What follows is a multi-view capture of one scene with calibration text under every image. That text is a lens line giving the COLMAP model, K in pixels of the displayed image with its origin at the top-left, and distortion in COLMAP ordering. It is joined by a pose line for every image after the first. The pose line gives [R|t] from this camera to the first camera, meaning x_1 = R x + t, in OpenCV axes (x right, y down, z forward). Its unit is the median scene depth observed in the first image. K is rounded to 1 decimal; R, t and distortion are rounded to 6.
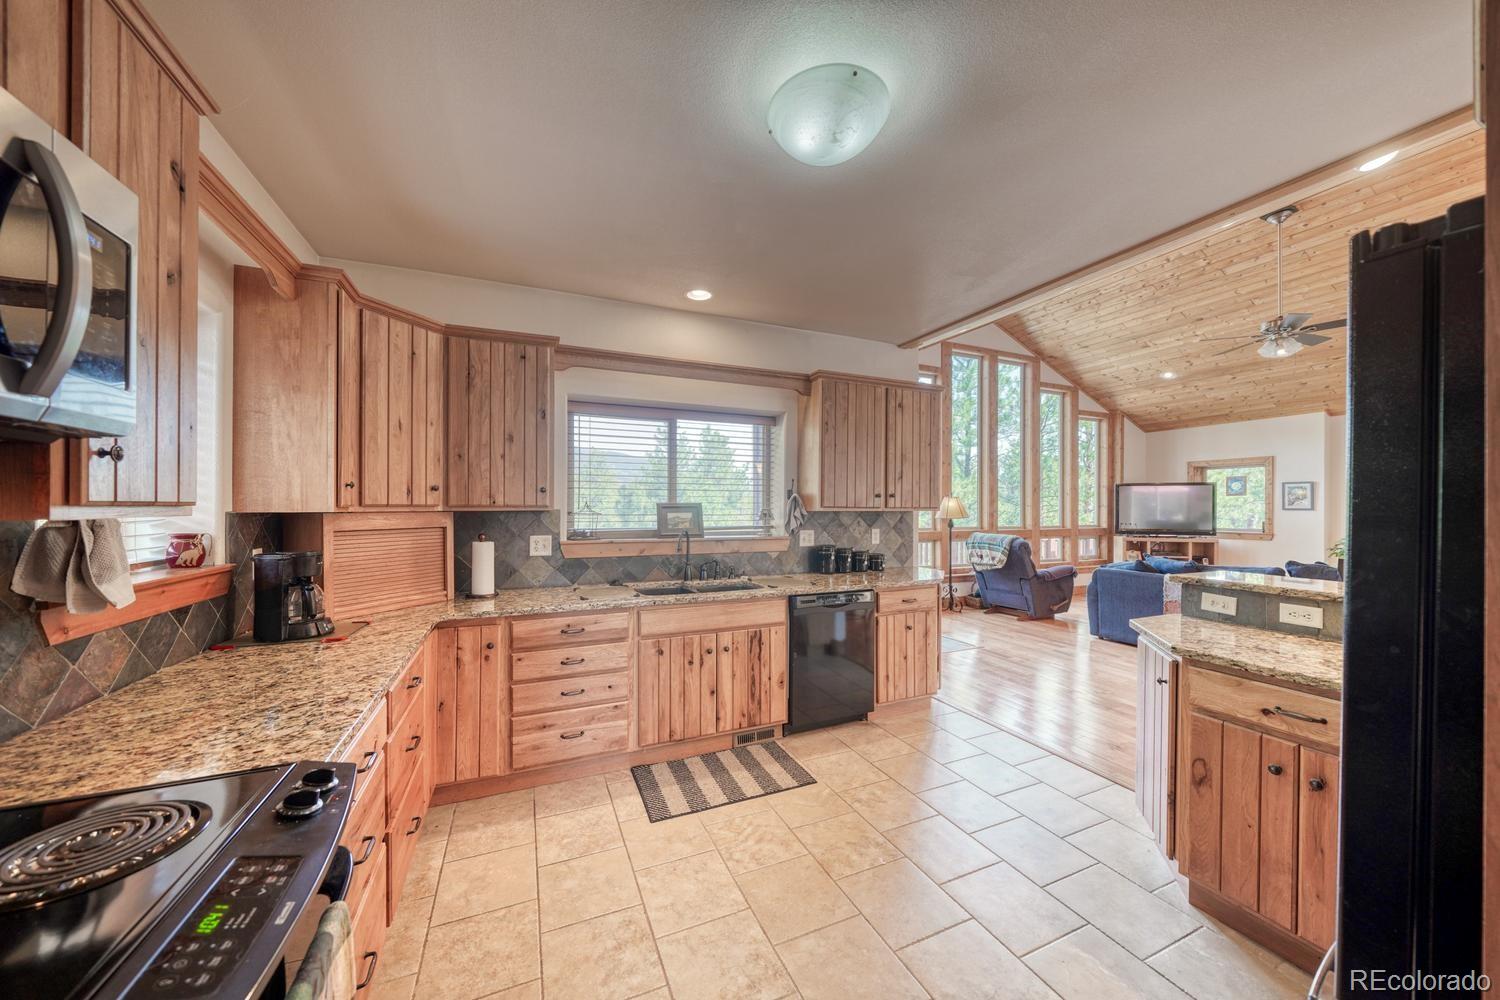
lens RADIAL K [[523.9, 0, 745.6], [0, 523.9, 502.4], [0, 0, 1]] dist [-0.002374, 0.000115]
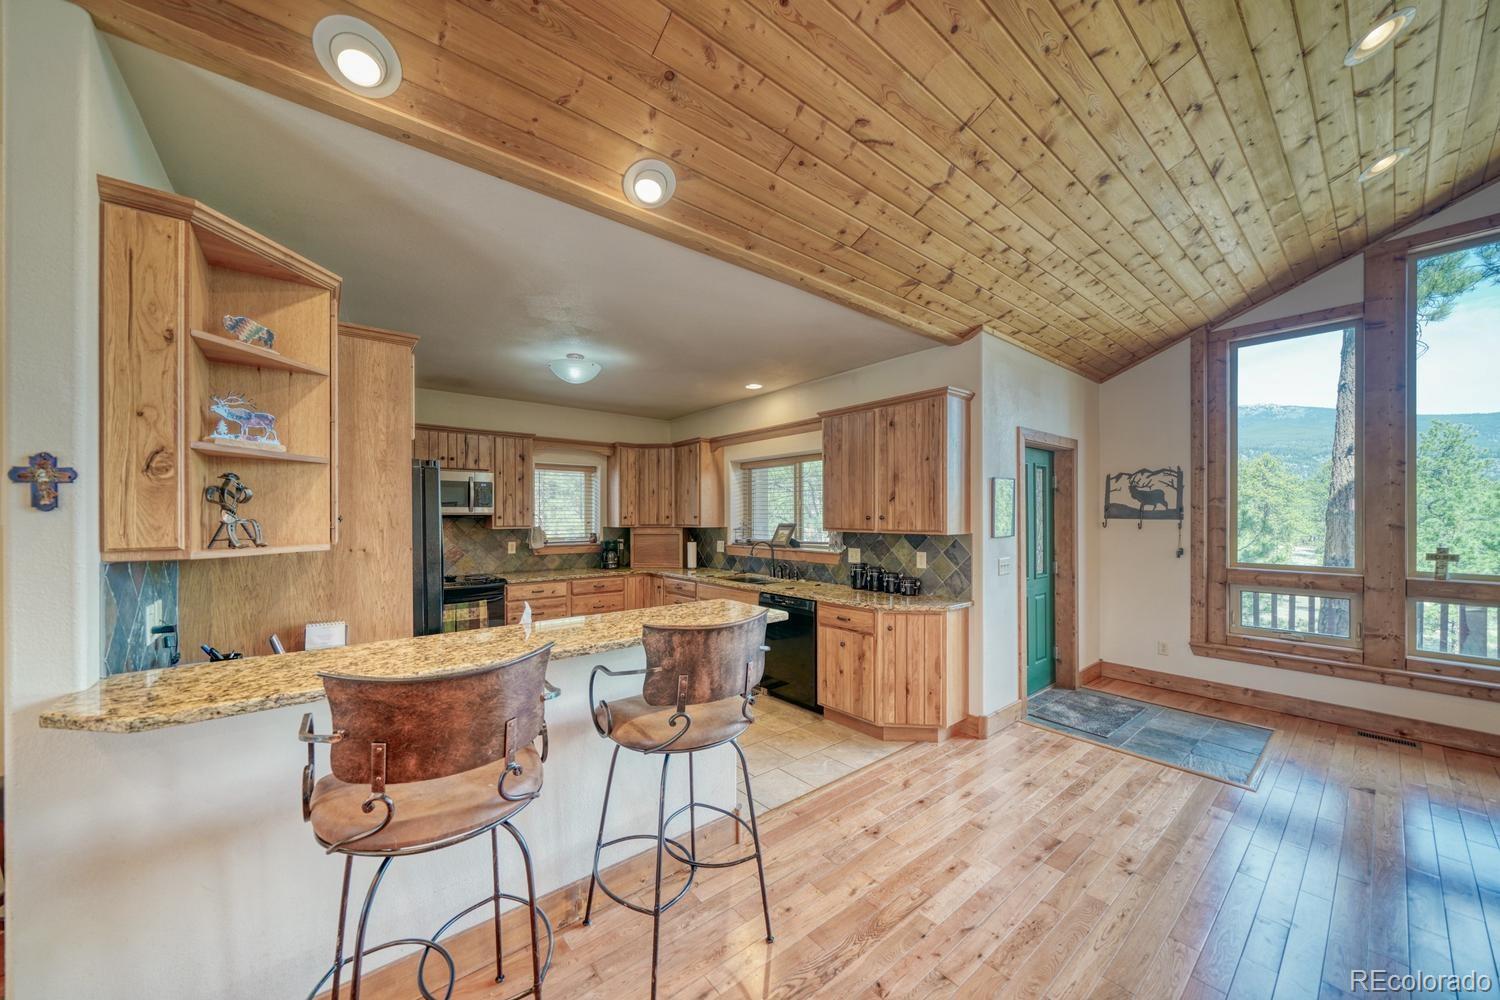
lens RADIAL K [[523.9, 0, 739.7], [0, 523.9, 516.2], [0, 0, 1]] dist [-0.002374, 0.000115]
pose [[0.265097, -0.004058, -0.964213, 1.144933], [0.009613, 0.999953, -0.001566, -0.016761], [0.964174, -0.008854, 0.265124, 0.472676]]
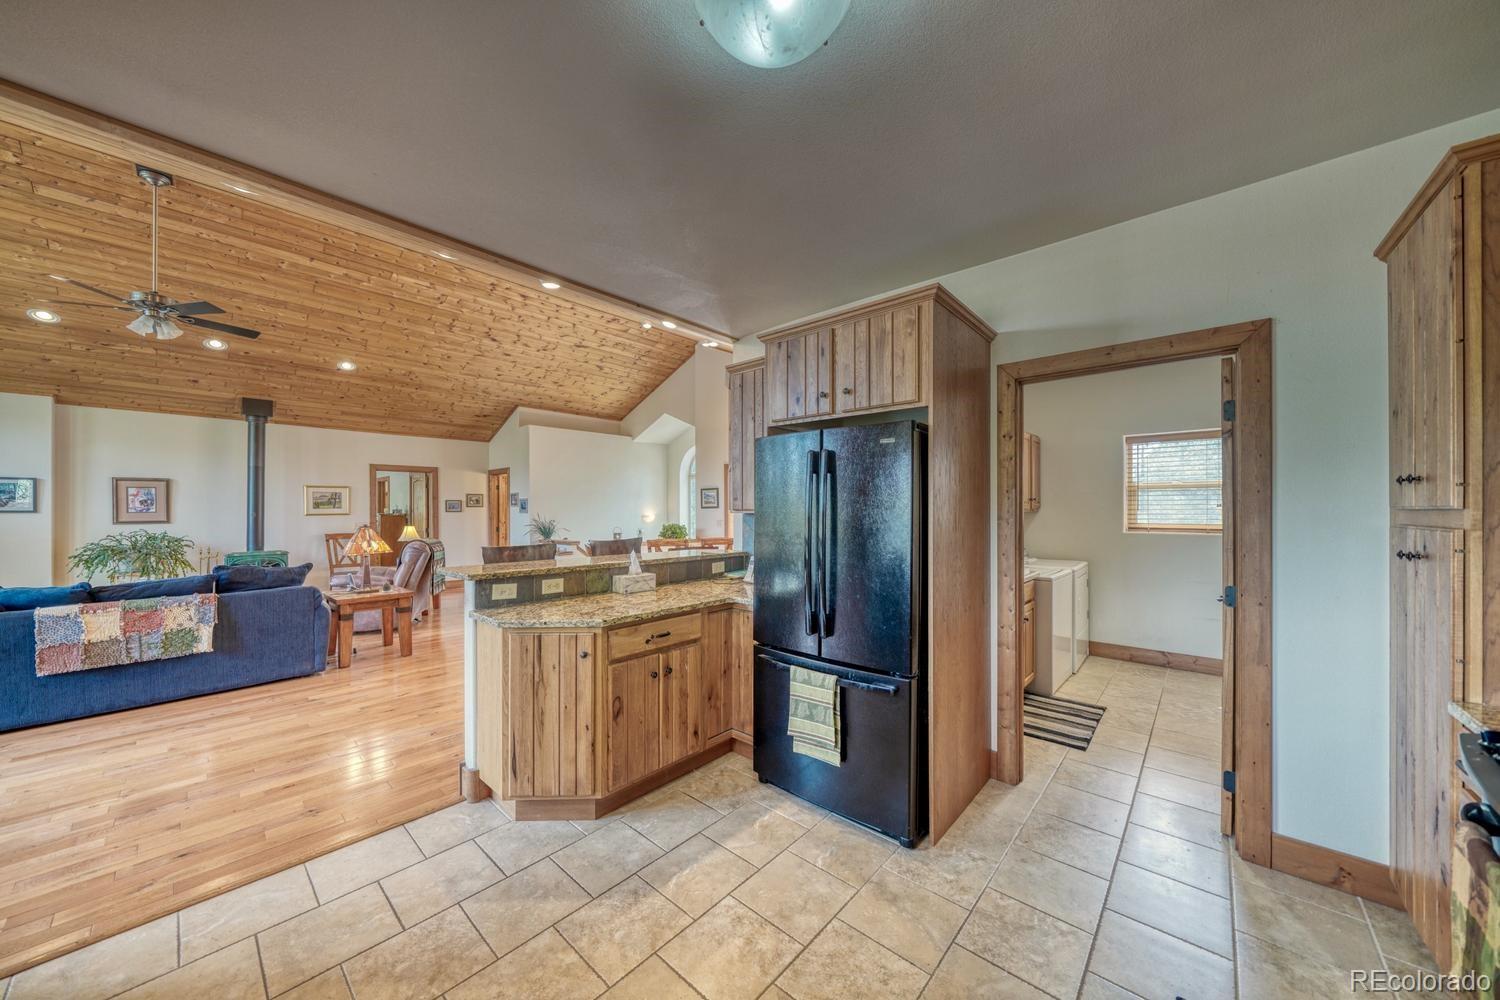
lens RADIAL K [[523.9, 0, 740.3], [0, 523.9, 504.5], [0, 0, 1]] dist [-0.002374, 0.000115]
pose [[-0.404855, 0.006965, 0.914354, -0.224950], [-0.007389, 0.999913, -0.010889, 0.004432], [-0.914351, -0.011165, -0.404768, 0.580567]]
